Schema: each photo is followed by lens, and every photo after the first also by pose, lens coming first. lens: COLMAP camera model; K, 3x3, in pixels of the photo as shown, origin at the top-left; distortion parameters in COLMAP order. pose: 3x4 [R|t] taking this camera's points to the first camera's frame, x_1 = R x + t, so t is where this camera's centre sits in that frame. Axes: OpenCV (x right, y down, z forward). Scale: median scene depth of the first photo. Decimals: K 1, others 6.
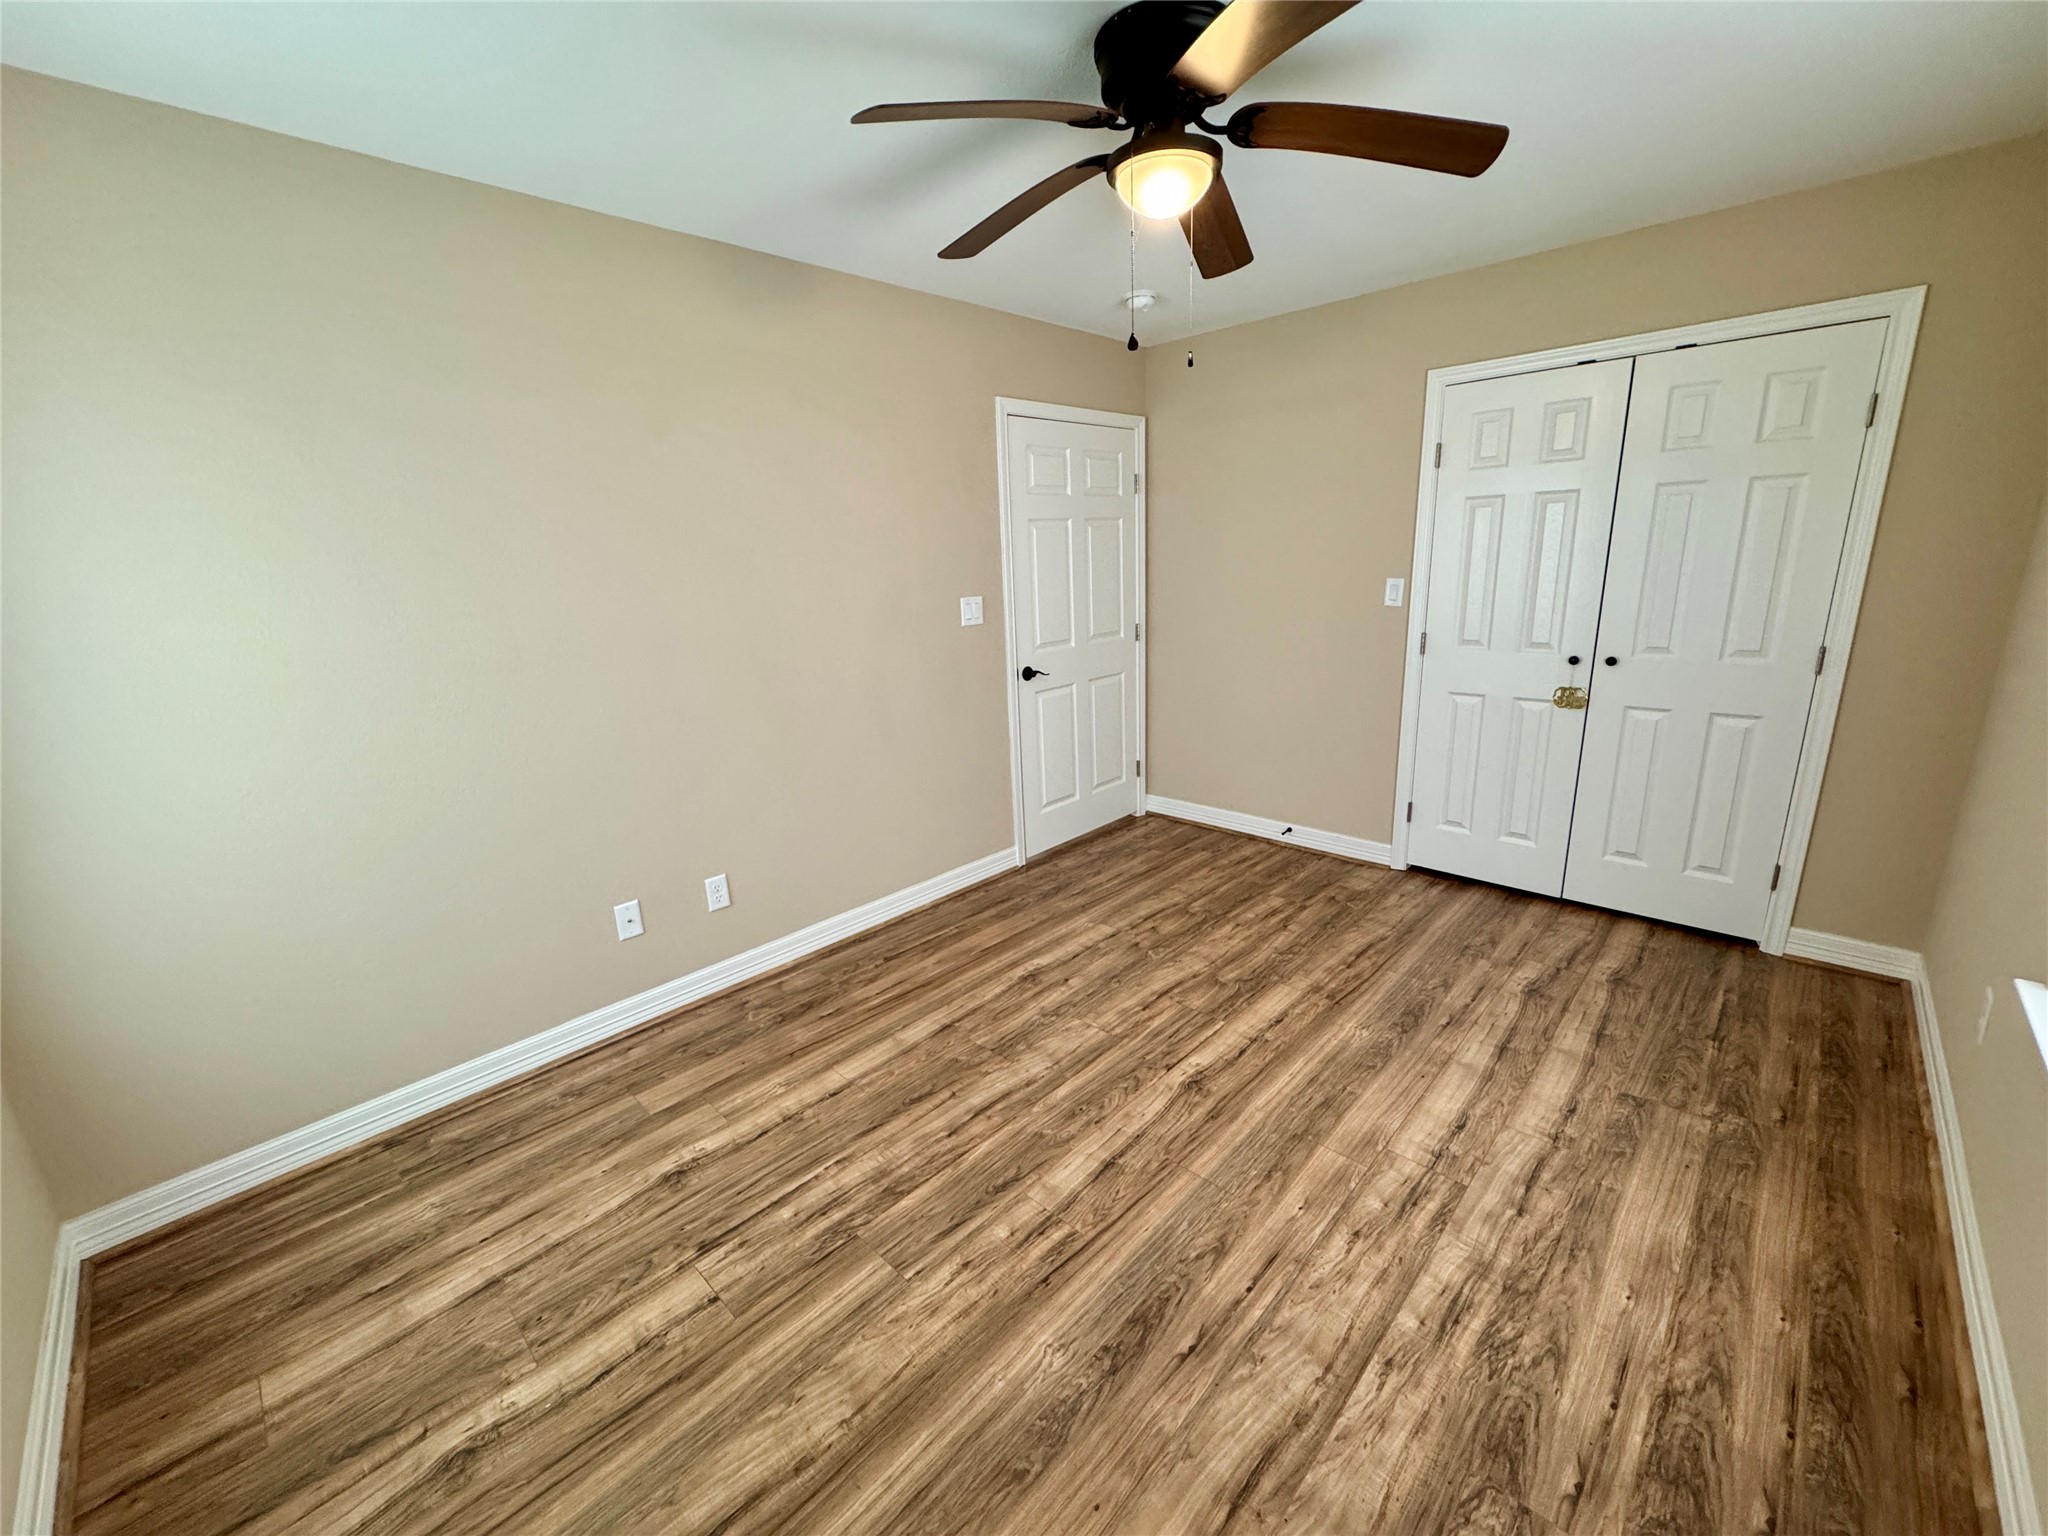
lens RADIAL K [[815.3, 0, 1024.0], [0, 815.3, 768.0], [0, 0, 1]] dist [-0.002187, 0.000785]
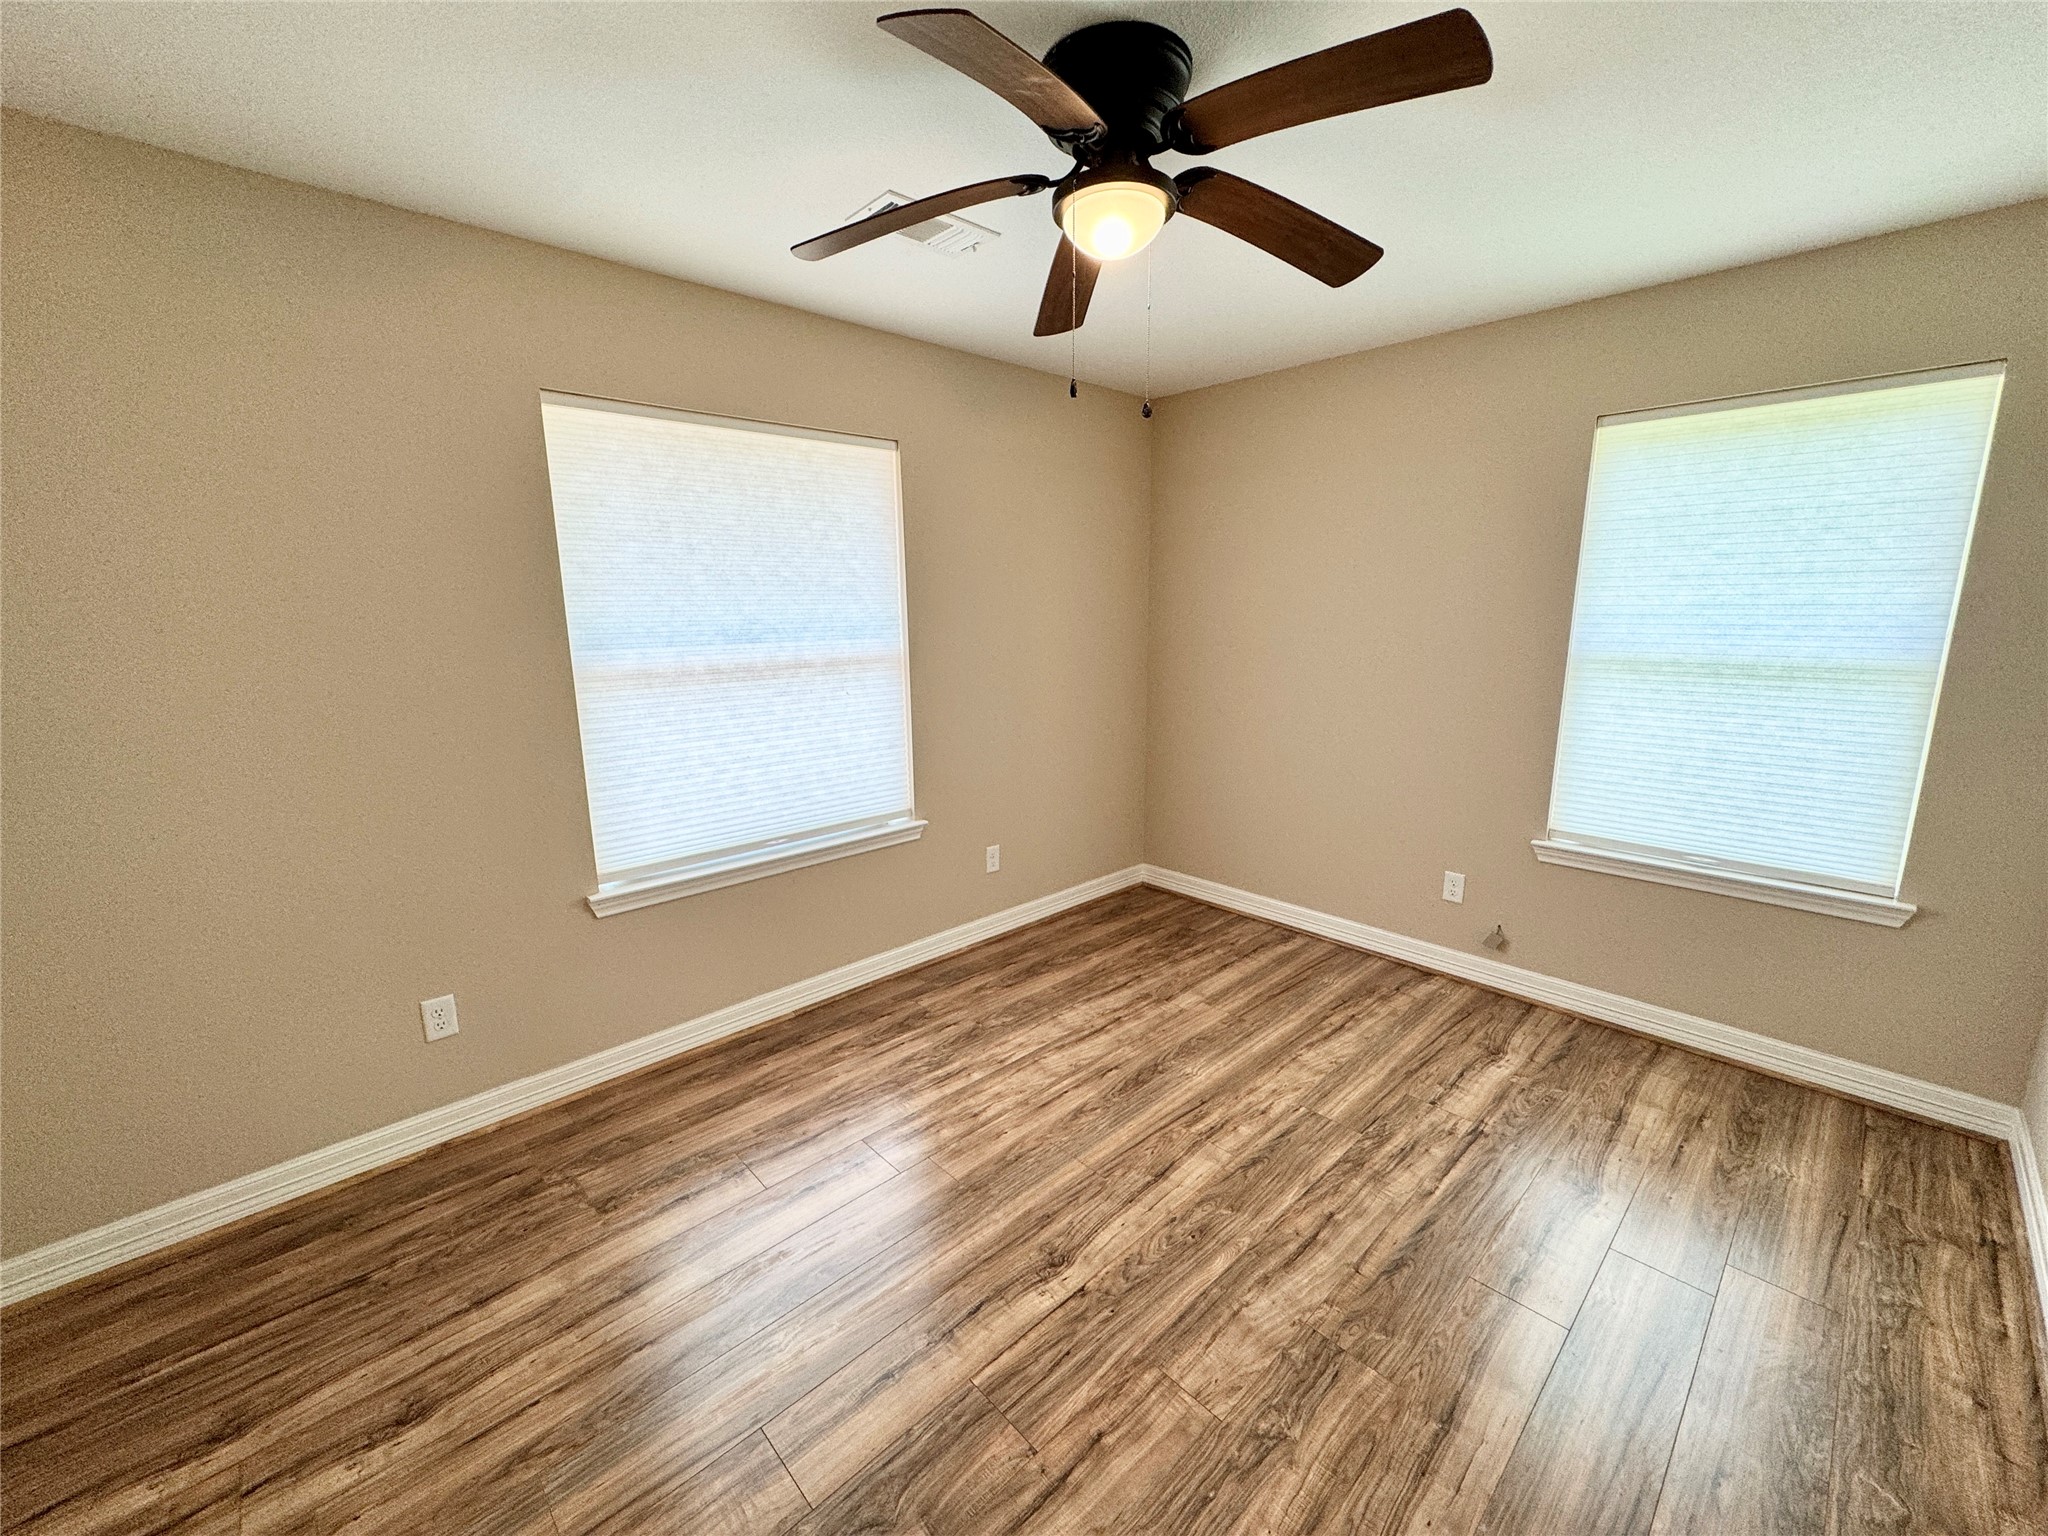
lens RADIAL K [[815.3, 0, 1024.0], [0, 815.3, 768.0], [0, 0, 1]] dist [-0.002187, 0.000785]
pose [[-0.997440, 0.037380, 0.060955, 0.206210], [0.060400, 0.896728, 0.438441, -0.492032], [-0.038271, 0.441001, -0.896690, 1.804729]]
